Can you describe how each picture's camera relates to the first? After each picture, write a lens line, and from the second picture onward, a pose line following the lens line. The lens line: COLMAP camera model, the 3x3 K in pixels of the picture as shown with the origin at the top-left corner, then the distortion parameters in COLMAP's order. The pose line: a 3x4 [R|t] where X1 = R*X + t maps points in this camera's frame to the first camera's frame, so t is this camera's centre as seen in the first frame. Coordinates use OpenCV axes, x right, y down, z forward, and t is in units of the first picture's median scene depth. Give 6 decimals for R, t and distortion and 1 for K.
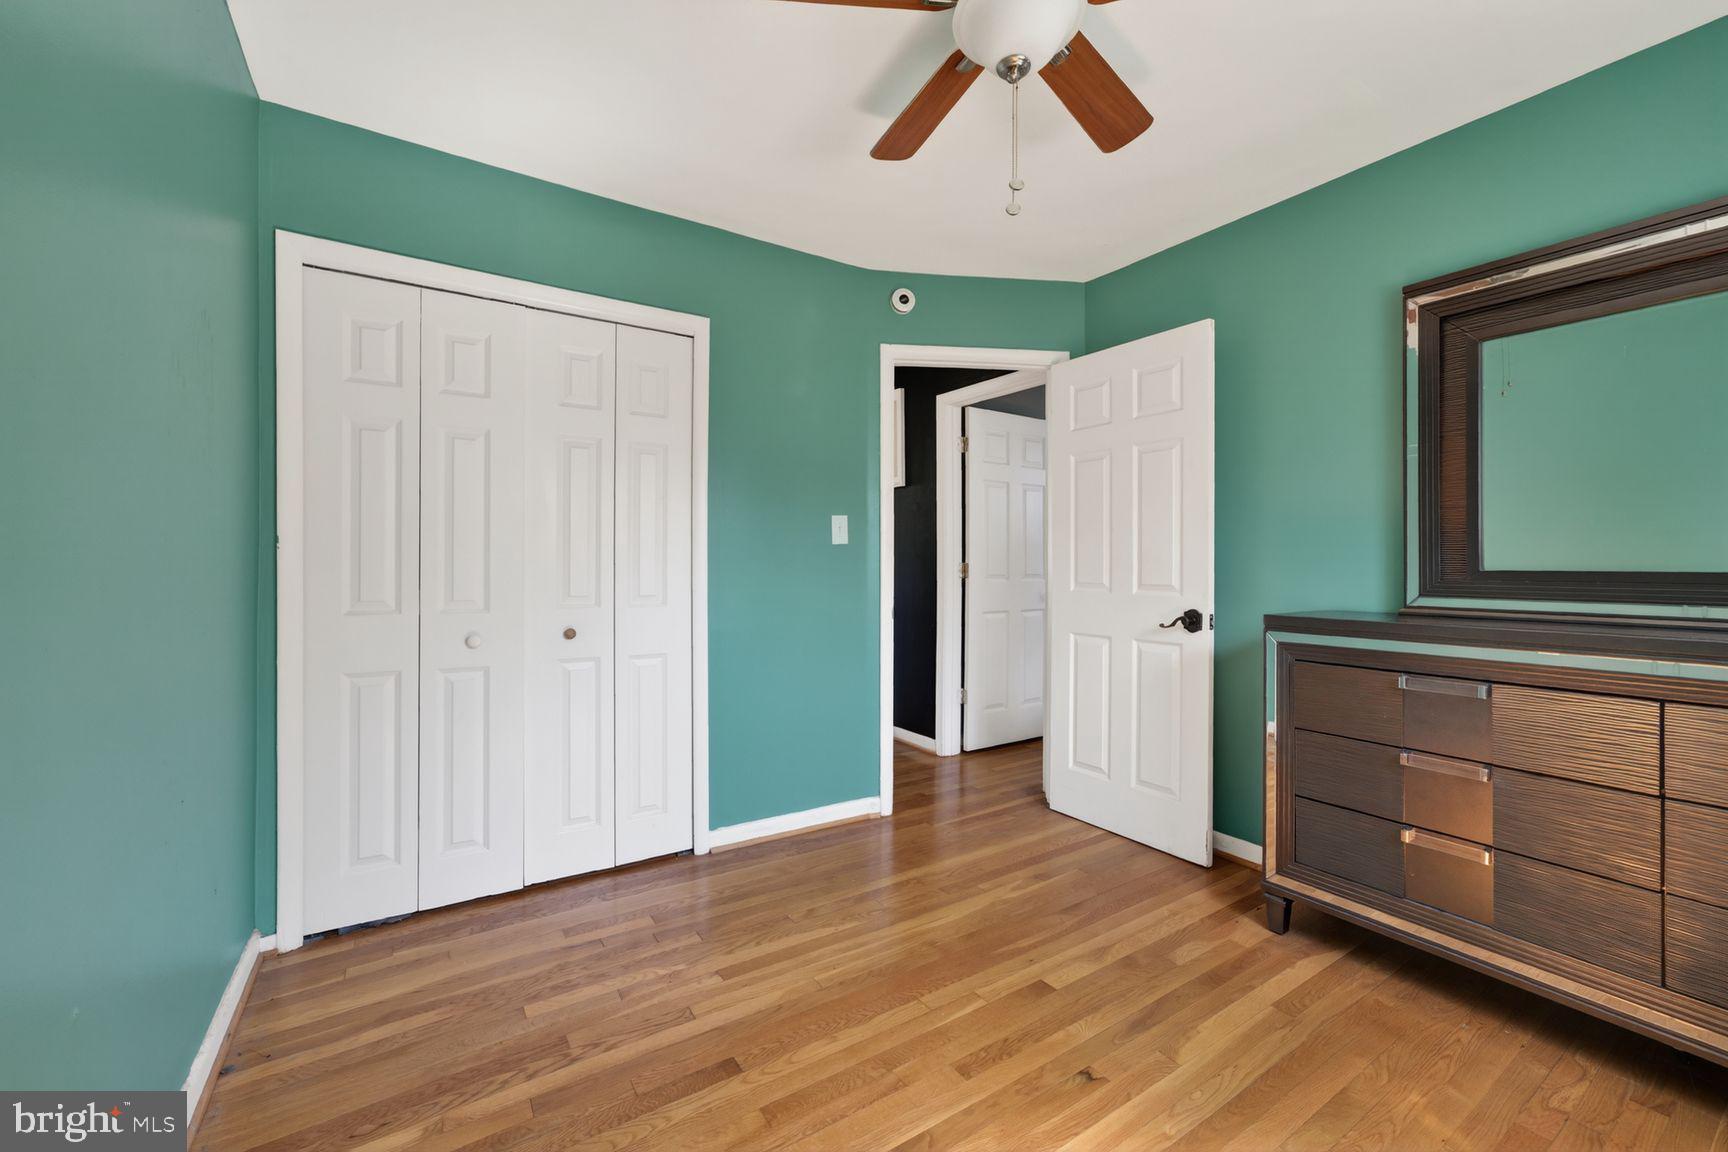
lens RADIAL K [[698.1, 0, 867.2], [0, 698.1, 567.7], [0, 0, 1]] dist [-0.000251, 0.000215]
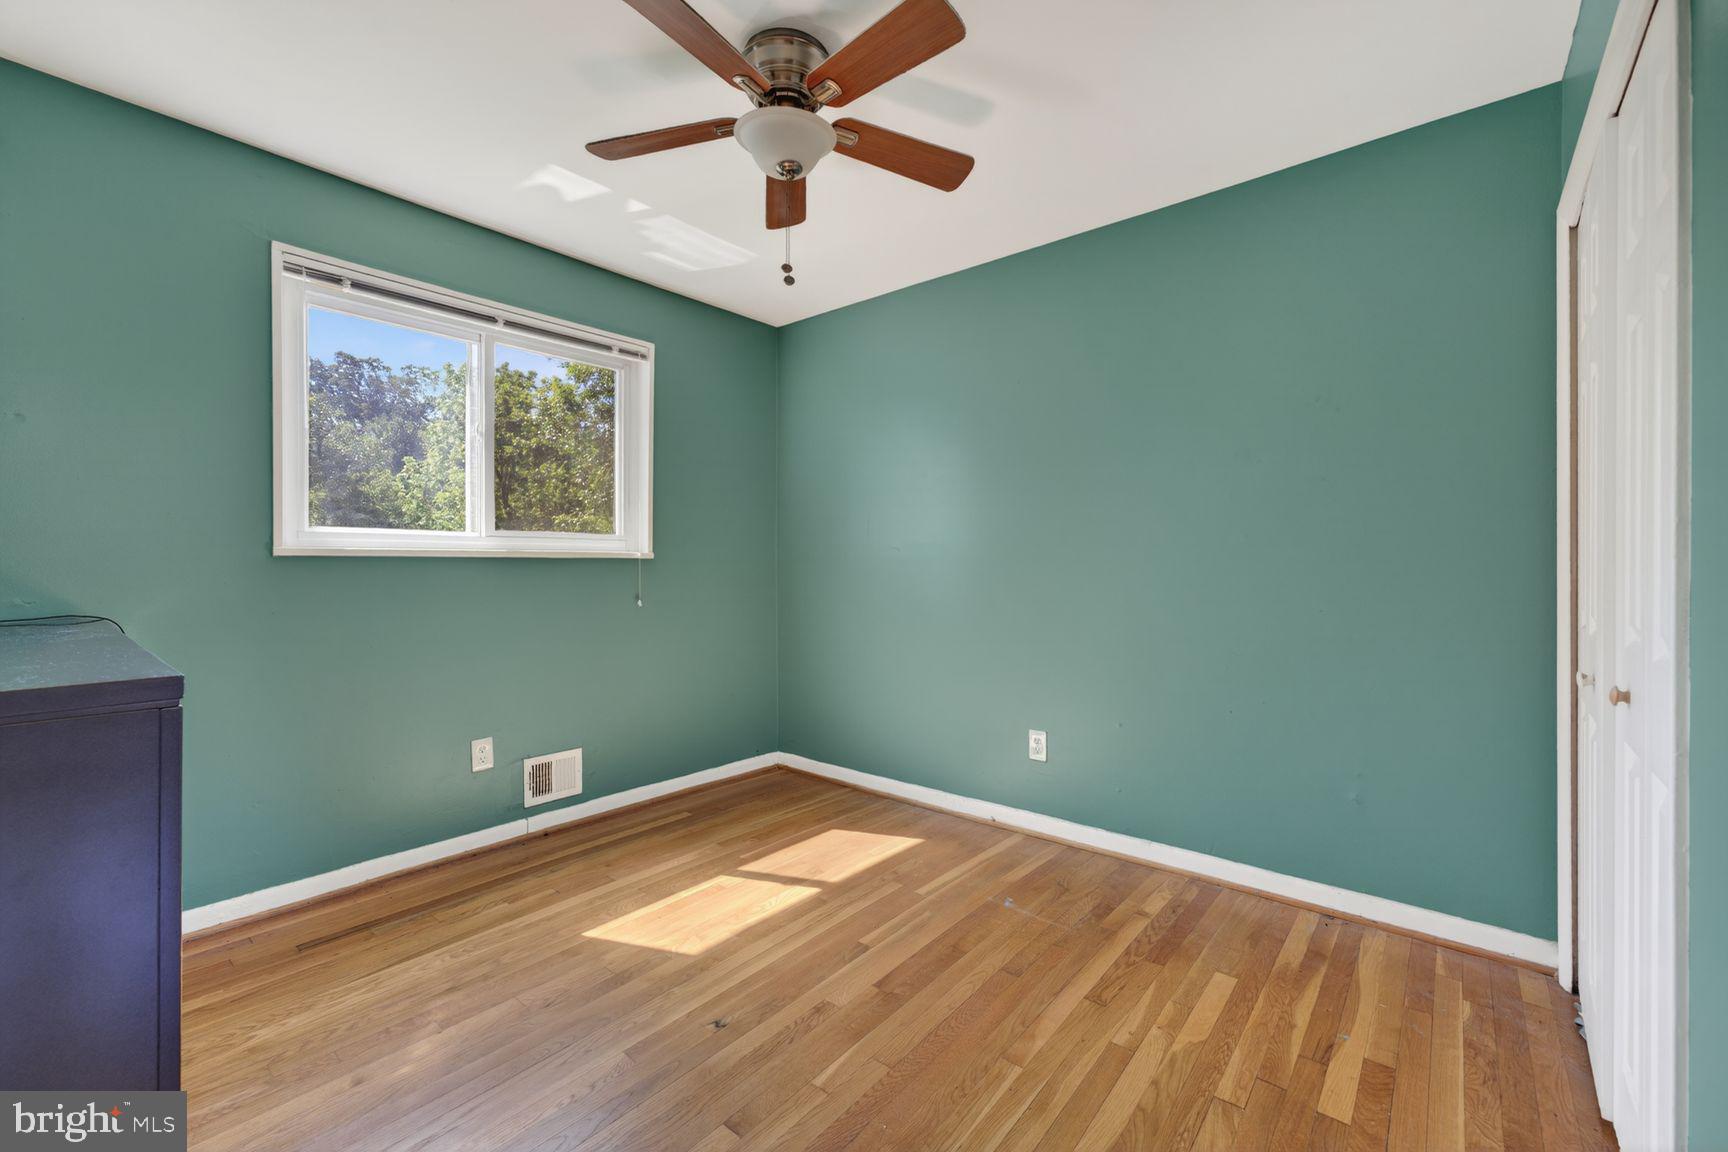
lens RADIAL K [[698.1, 0, 867.2], [0, 698.1, 567.7], [0, 0, 1]] dist [-0.000251, 0.000215]
pose [[-0.955868, 0.000728, -0.293794, 0.473661], [0.000143, 0.999998, 0.002013, -0.001033], [0.293795, 0.001882, -0.955867, 2.413960]]
